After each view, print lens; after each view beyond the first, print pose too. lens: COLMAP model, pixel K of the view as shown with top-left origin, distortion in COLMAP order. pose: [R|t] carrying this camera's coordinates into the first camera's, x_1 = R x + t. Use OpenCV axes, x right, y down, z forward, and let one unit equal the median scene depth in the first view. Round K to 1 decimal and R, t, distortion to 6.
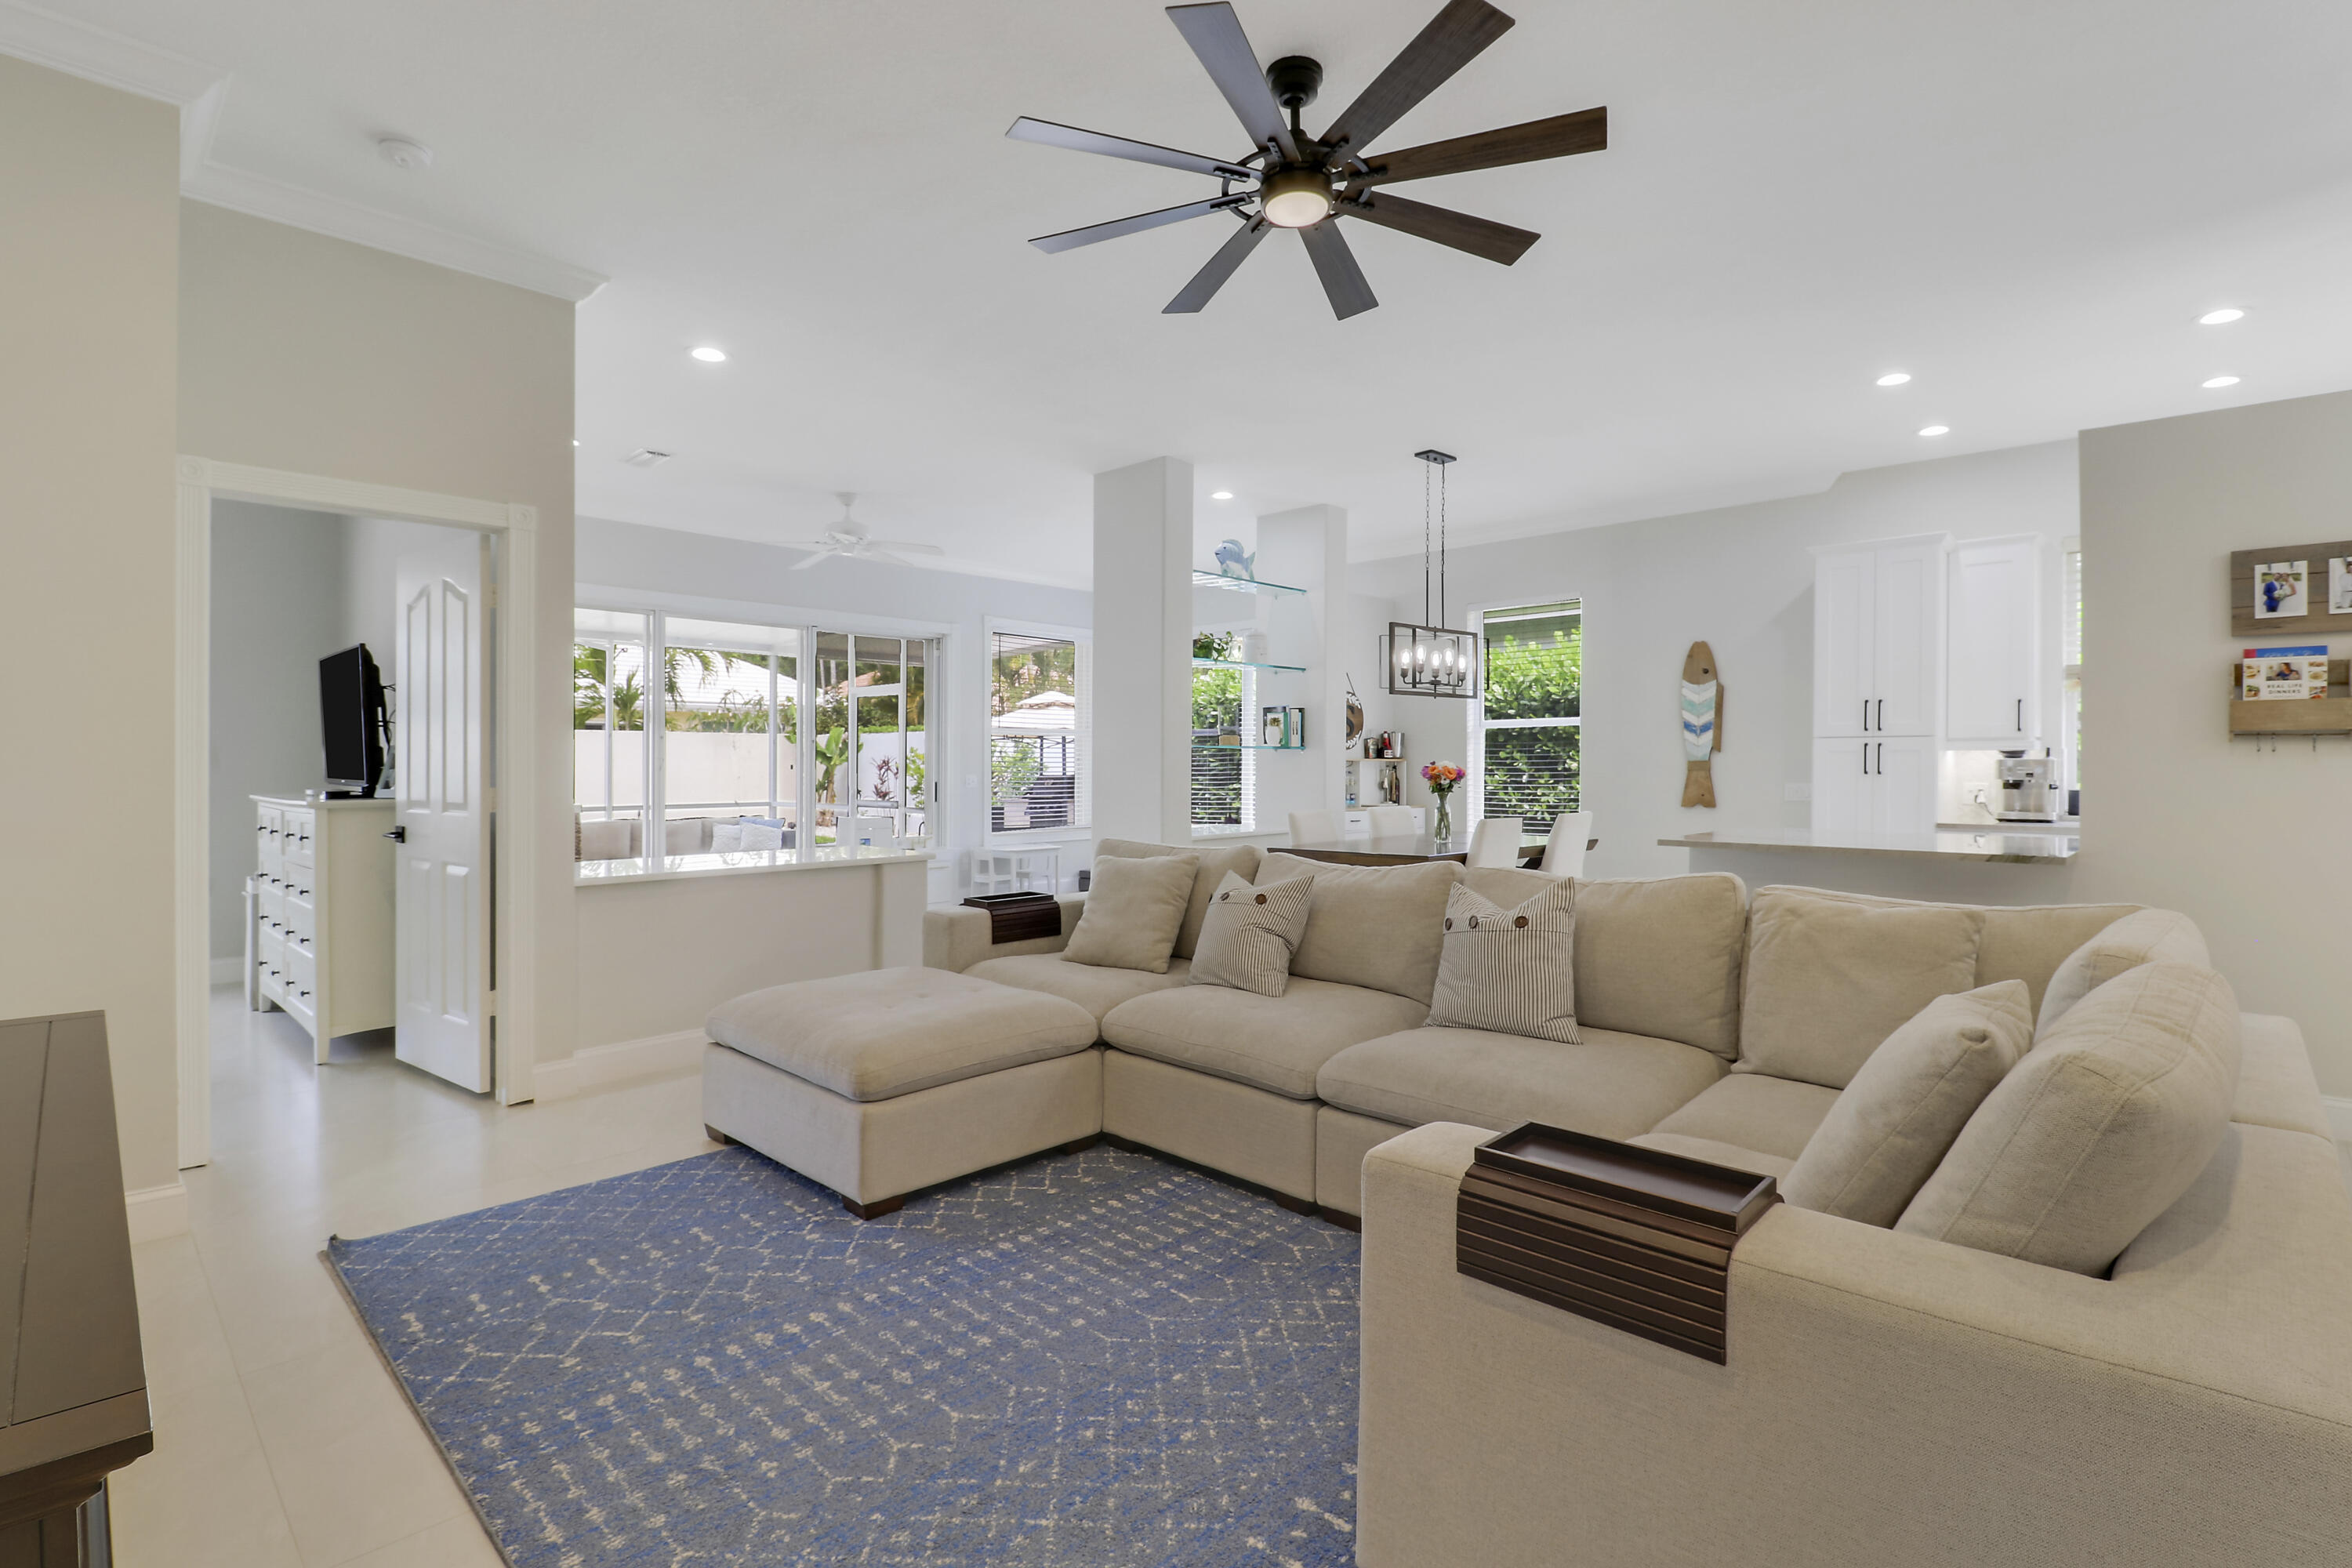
lens RADIAL K [[1117.4, 0, 1191.7], [0, 1117.4, 778.9], [0, 0, 1]] dist [-0.001916, -0.000477]
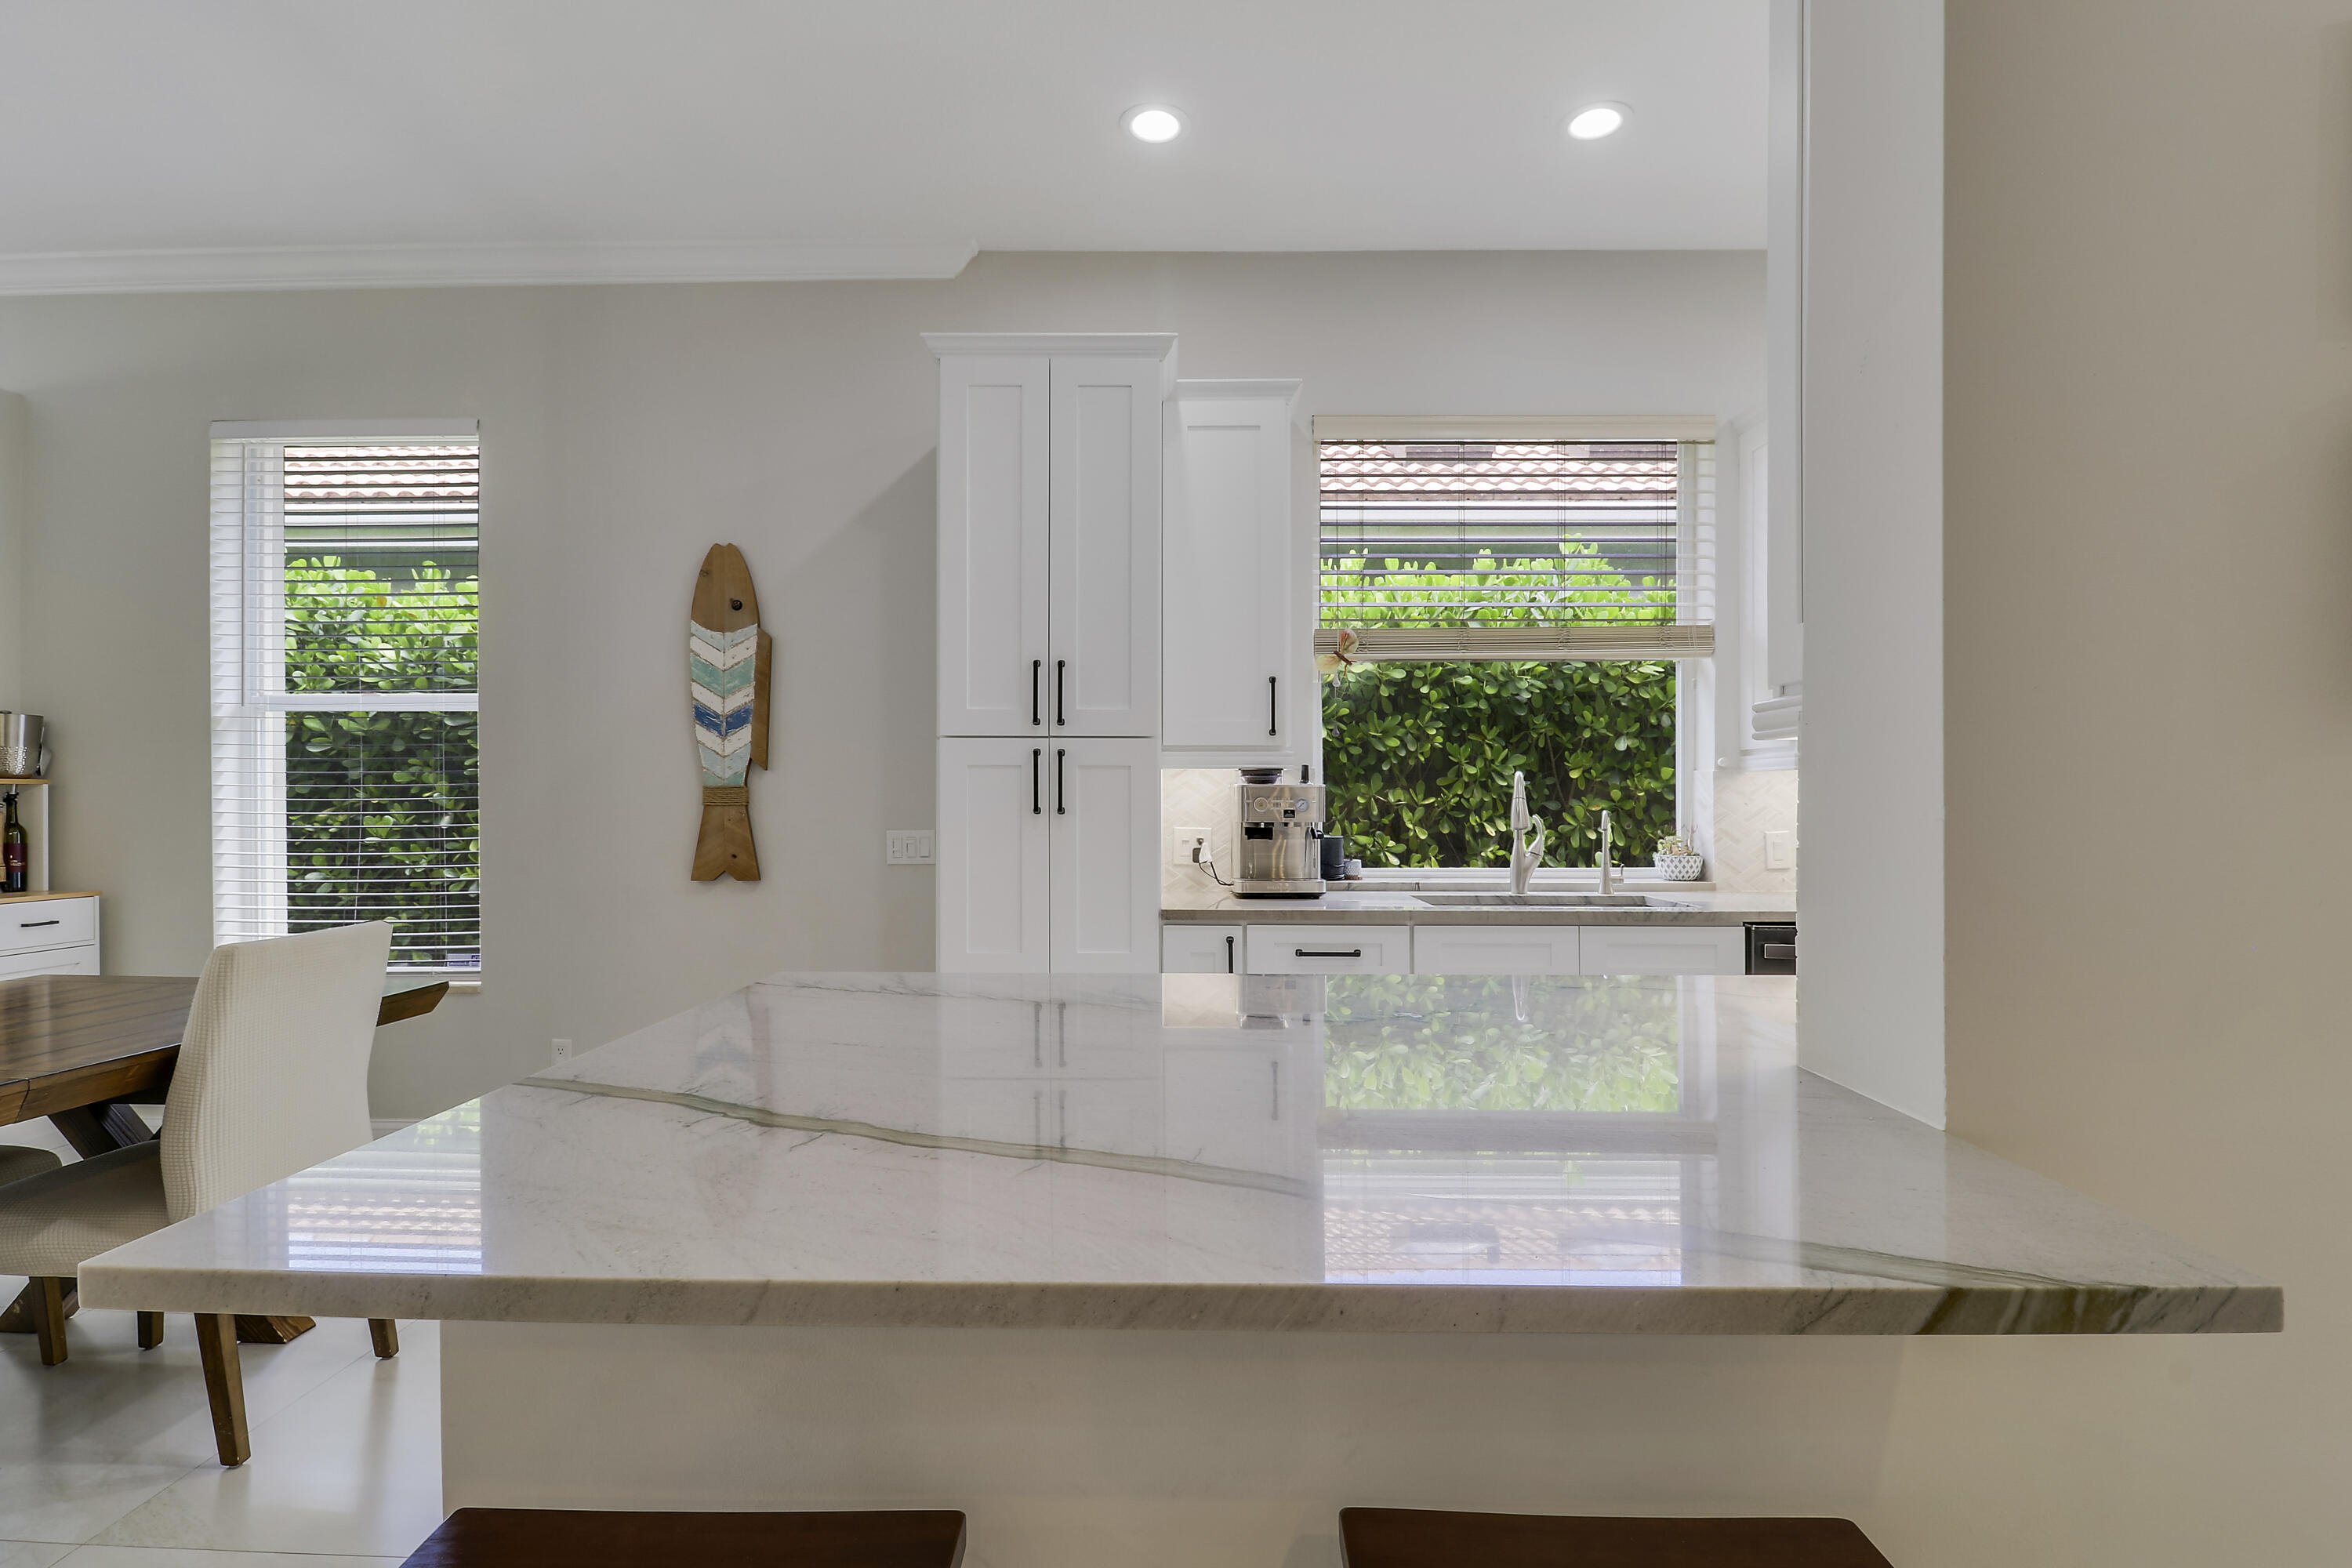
lens RADIAL K [[1089.7, 0, 1178.9], [0, 1089.7, 804.6], [0, 0, 1]] dist [0.001085, 0.000132]
pose [[0.732997, -0.002786, 0.680227, 0.550644], [0.007829, 0.999960, -0.004340, -0.009621], [-0.680187, 0.008507, 0.732989, 1.028986]]
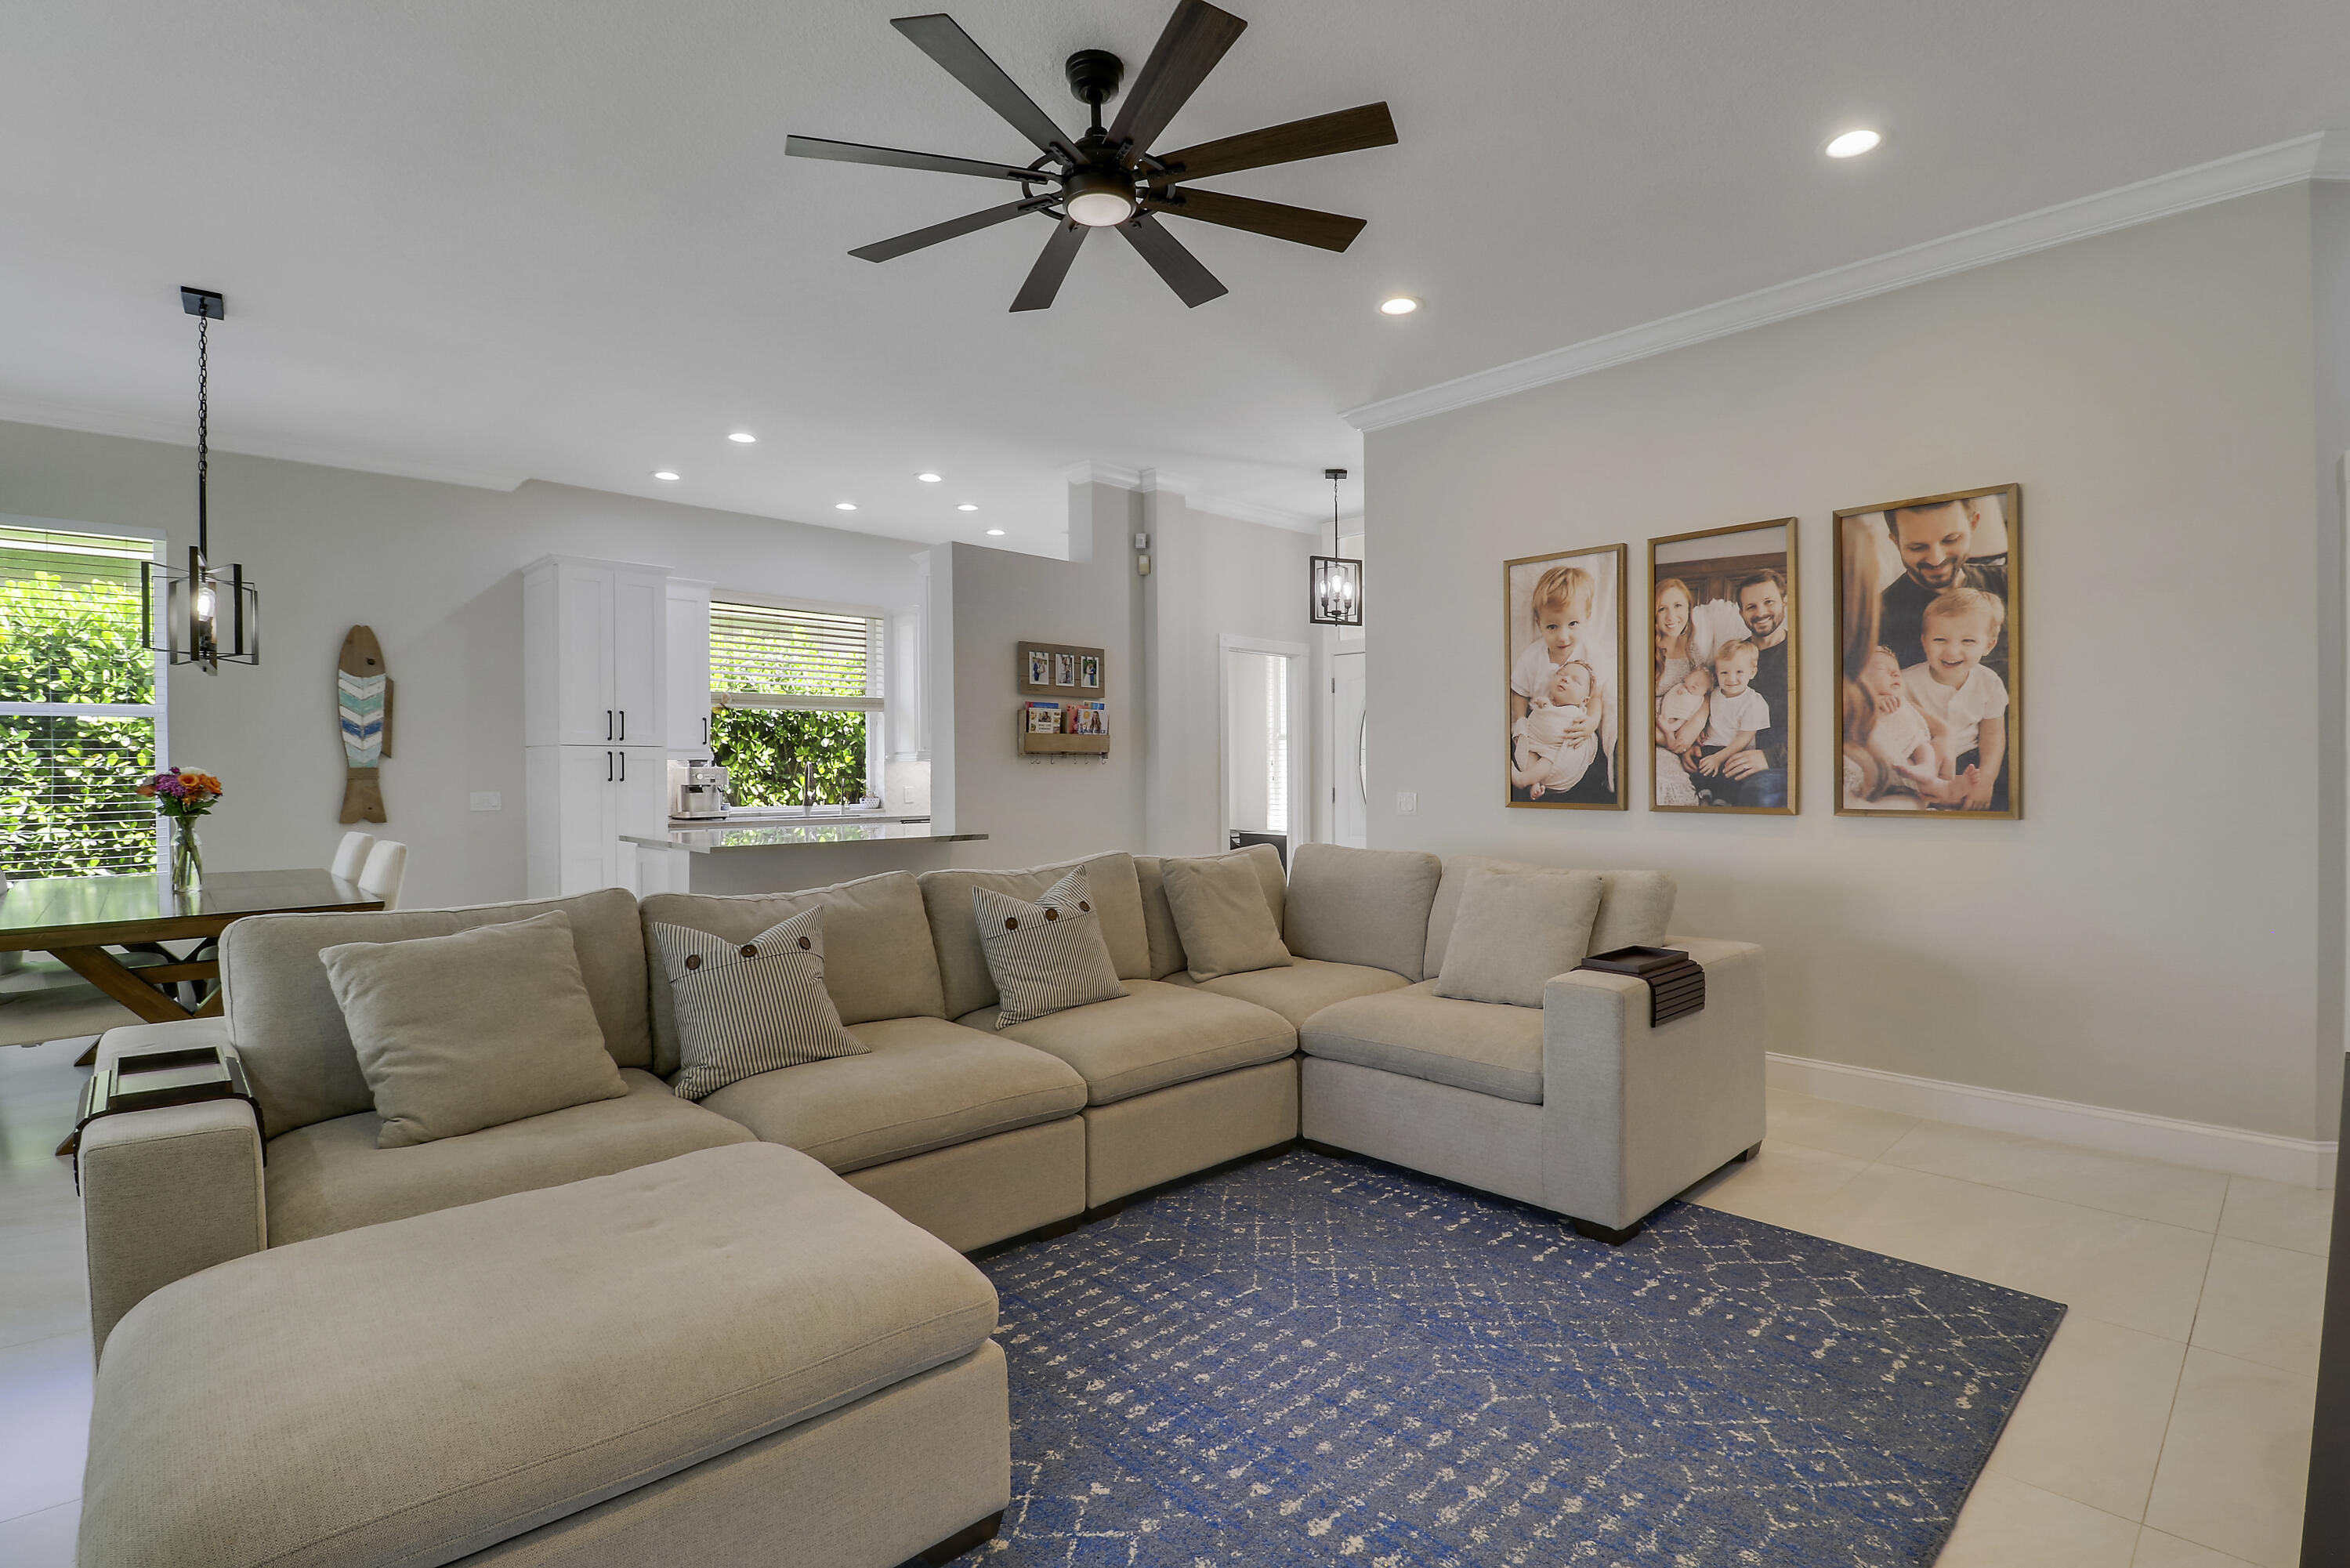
lens RADIAL K [[1113.4, 0, 1180.9], [0, 1113.4, 786.8], [0, 0, 1]] dist [-0.001979, -0.000343]
pose [[0.042726, -0.013735, 0.998992, -0.709230], [0.014864, 0.999804, 0.013110, -0.007940], [-0.998976, 0.014289, 0.042922, 0.705970]]
